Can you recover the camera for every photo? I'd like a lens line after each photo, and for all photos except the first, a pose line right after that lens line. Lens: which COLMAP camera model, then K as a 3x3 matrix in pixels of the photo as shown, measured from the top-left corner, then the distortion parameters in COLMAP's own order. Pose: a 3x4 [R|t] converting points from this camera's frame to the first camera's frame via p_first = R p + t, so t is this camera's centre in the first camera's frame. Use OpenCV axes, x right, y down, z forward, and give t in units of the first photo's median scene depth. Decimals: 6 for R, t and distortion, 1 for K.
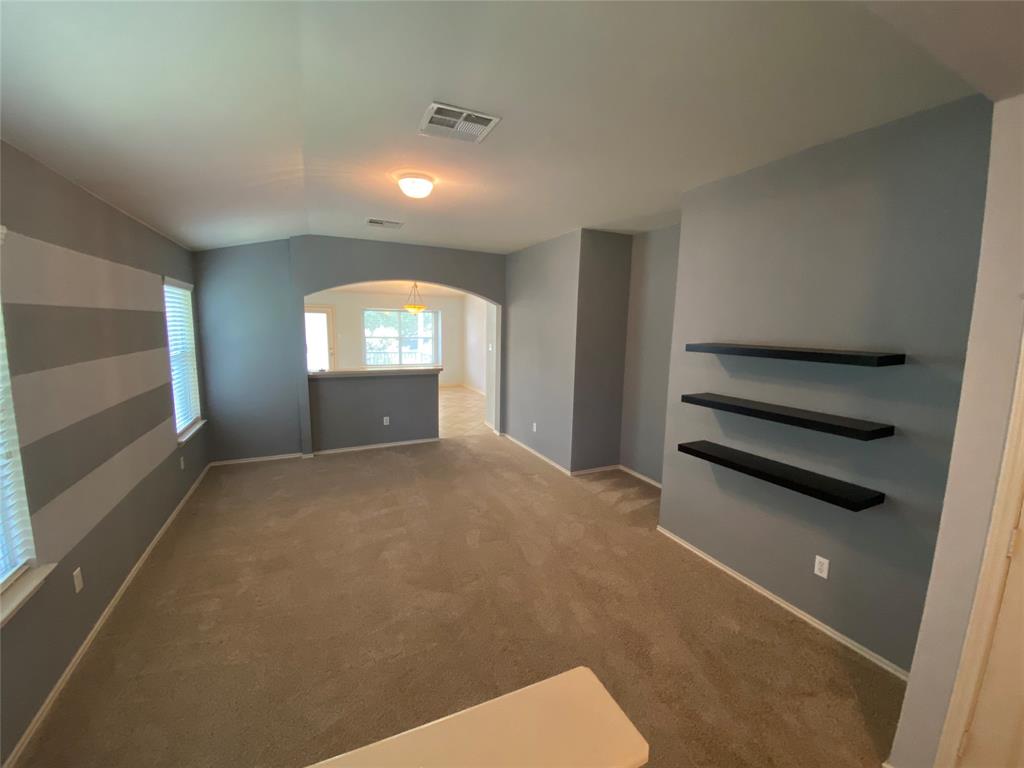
lens RADIAL K [[414.3, 0, 514.4], [0, 414.3, 382.0], [0, 0, 1]] dist [0.058100, -0.036192]
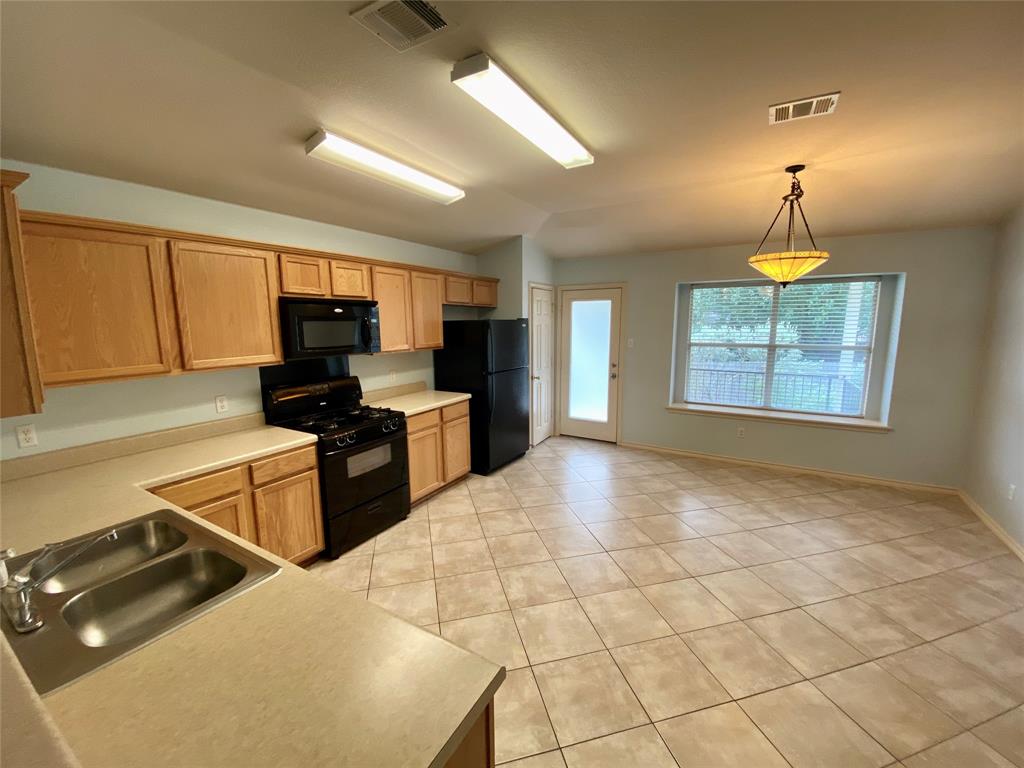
lens RADIAL K [[414.3, 0, 514.4], [0, 414.3, 382.0], [0, 0, 1]] dist [0.058100, -0.036192]
pose [[0.575681, 0.106252, -0.810742, -0.169561], [-0.098710, 0.993300, 0.060087, -0.169192], [0.811695, 0.045438, 0.582312, 1.270533]]
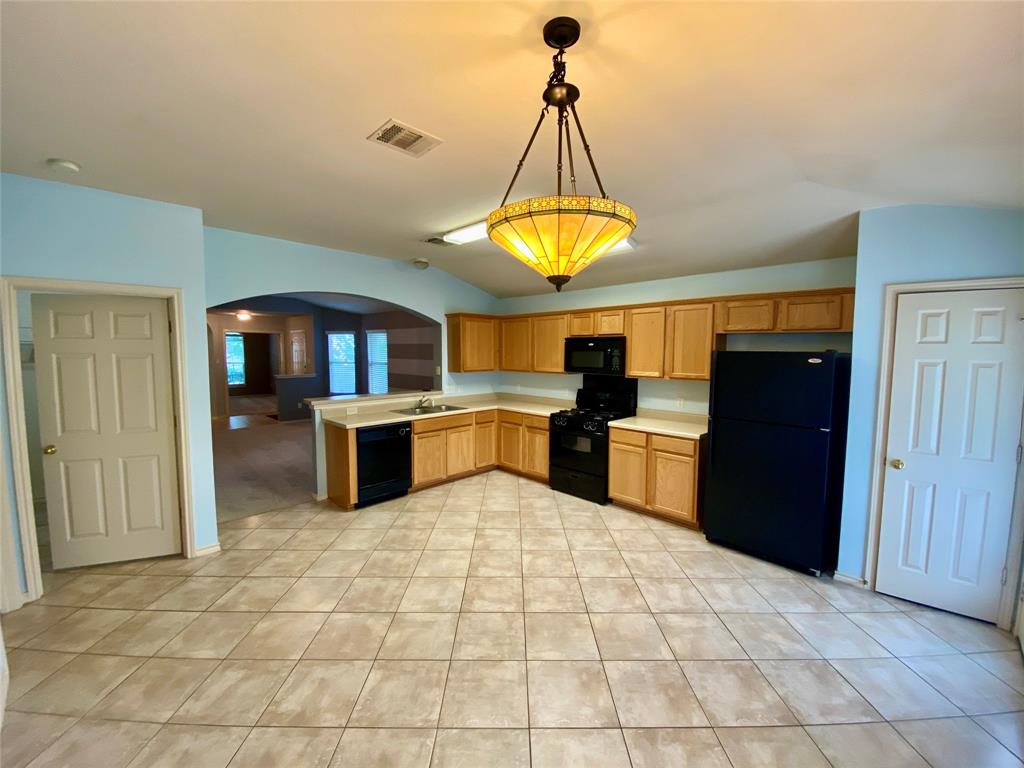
lens RADIAL K [[414.3, 0, 514.4], [0, 414.3, 382.0], [0, 0, 1]] dist [0.058100, -0.036192]
pose [[-0.936119, 0.008168, -0.351588, -0.340268], [-0.066246, 0.977738, 0.199097, -0.310809], [0.345387, 0.209670, -0.914738, 2.285384]]
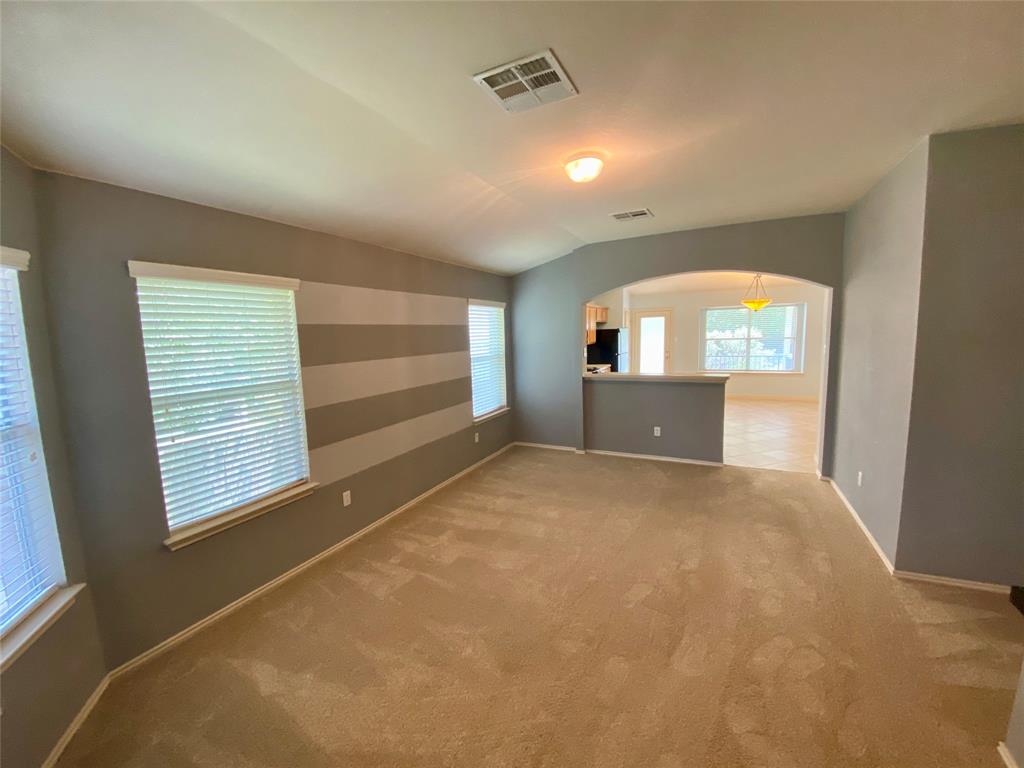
lens RADIAL K [[414.3, 0, 514.4], [0, 414.3, 382.0], [0, 0, 1]] dist [0.058100, -0.036192]
pose [[0.625176, 0.060356, -0.778147, 0.240495], [-0.066720, 0.997489, 0.023765, -0.018337], [0.777627, 0.037061, 0.627633, 0.214288]]
